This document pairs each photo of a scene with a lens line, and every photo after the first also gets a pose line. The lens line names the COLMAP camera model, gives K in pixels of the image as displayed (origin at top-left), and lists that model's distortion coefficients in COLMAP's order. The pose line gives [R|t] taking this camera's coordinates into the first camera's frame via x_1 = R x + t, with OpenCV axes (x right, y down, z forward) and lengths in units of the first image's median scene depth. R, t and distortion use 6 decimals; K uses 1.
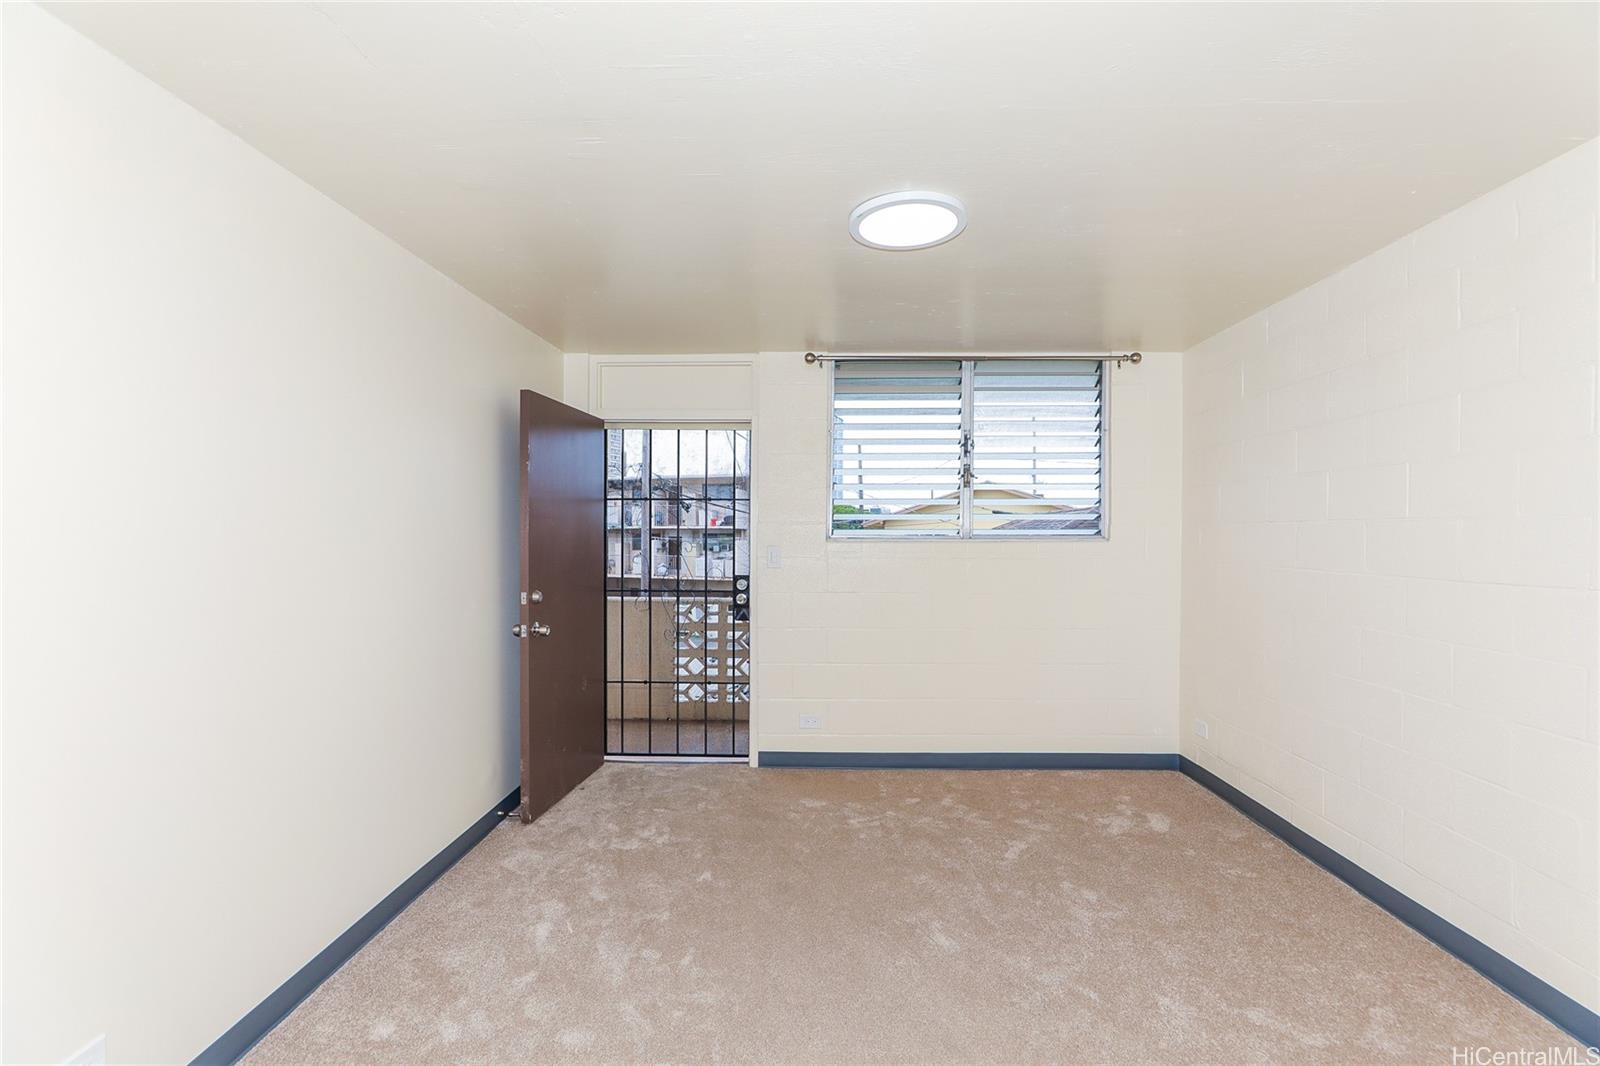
lens RADIAL K [[741.1, 0, 790.0], [0, 741.1, 539.3], [0, 0, 1]] dist [-0.009386, 0.010210]
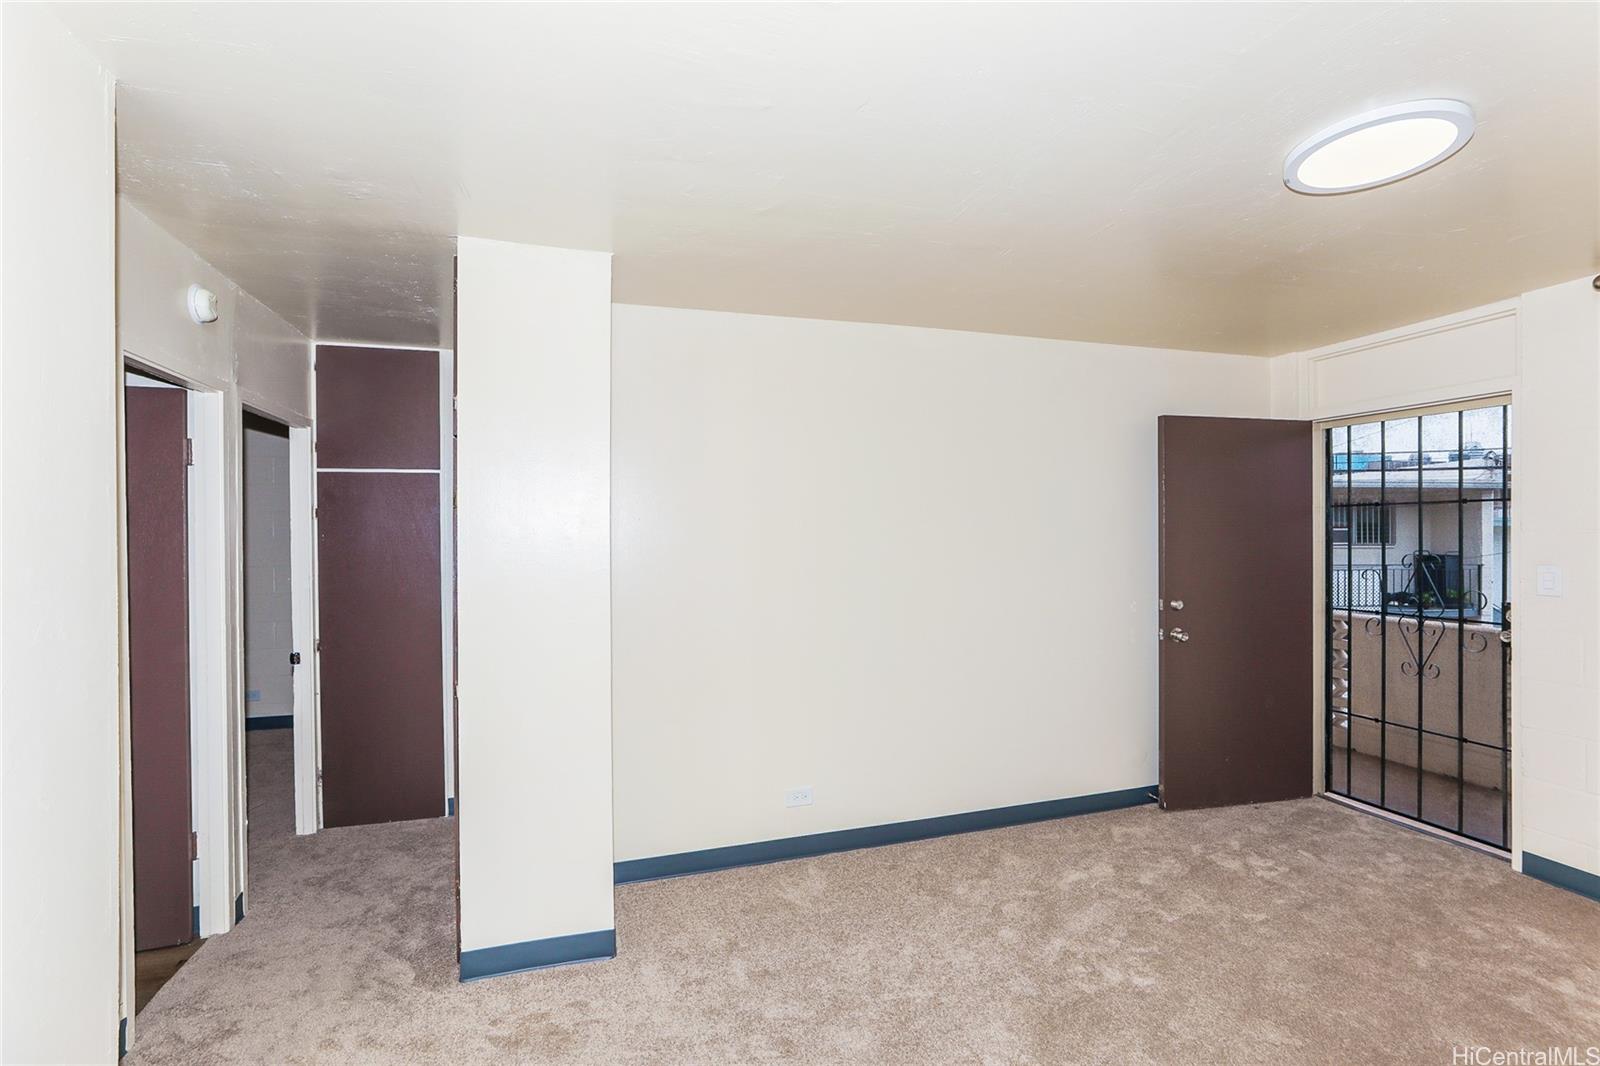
lens RADIAL K [[741.1, 0, 811.5], [0, 741.1, 541.5], [0, 0, 1]] dist [-0.009386, 0.010210]
pose [[0.342045, 0.000751, -0.939683, 0.458212], [-0.002922, 0.999996, -0.000265, -0.011796], [0.939679, 0.002836, 0.342046, 0.124052]]
